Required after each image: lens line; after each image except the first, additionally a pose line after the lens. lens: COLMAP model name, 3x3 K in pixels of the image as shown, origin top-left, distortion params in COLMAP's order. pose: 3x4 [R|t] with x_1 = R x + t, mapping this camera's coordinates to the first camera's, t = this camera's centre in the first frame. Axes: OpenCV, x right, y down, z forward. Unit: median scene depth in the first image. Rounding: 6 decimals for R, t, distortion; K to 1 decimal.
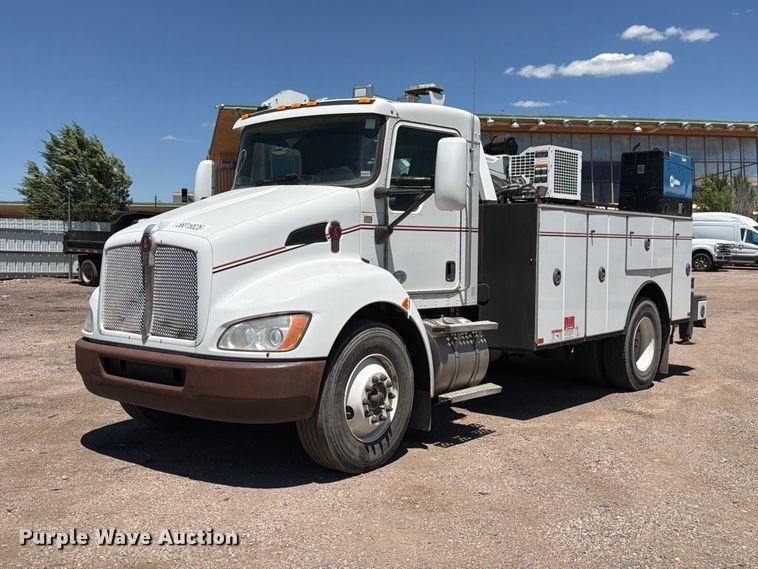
lens RADIAL K [[815.1, 0, 385.7], [0, 815.1, 281.5], [0, 0, 1]] dist [0.072301, 0.000000]
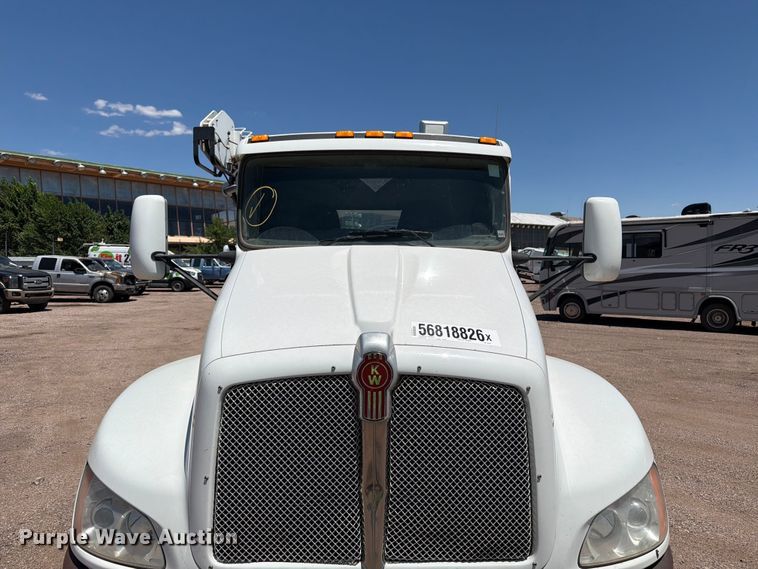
lens RADIAL K [[538.9, 0, 384.7], [0, 538.9, 280.8], [0, 0, 1]] dist [0.052776, -0.074118]
pose [[0.765152, -0.024906, 0.643368, -0.431901], [0.031248, 0.999511, 0.001531, -0.089664], [-0.643091, 0.018932, 0.765555, 0.662040]]
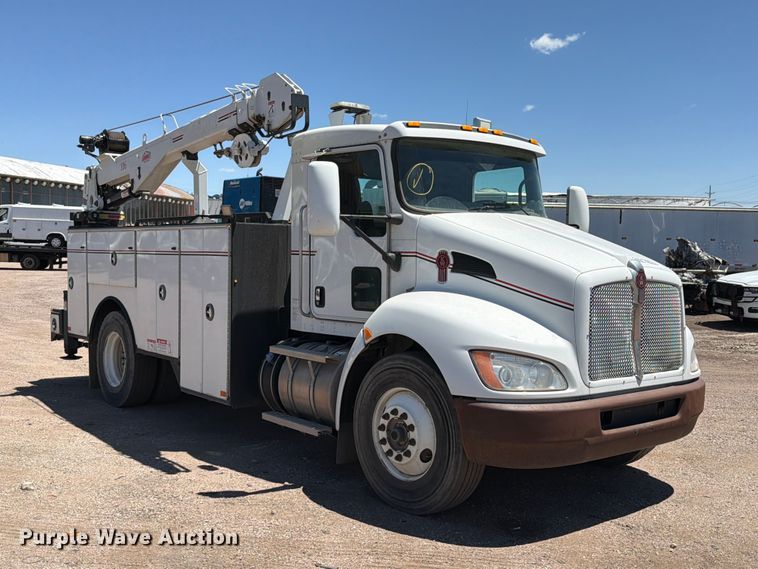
lens RADIAL K [[815.1, 0, 373.3], [0, 815.1, 286.7], [0, 0, 1]] dist [0.072301, 0.000000]
pose [[0.207866, -0.047264, 0.977015, -1.140320], [0.029737, 0.998676, 0.041985, -0.077611], [-0.977705, 0.020326, 0.208996, 0.973236]]
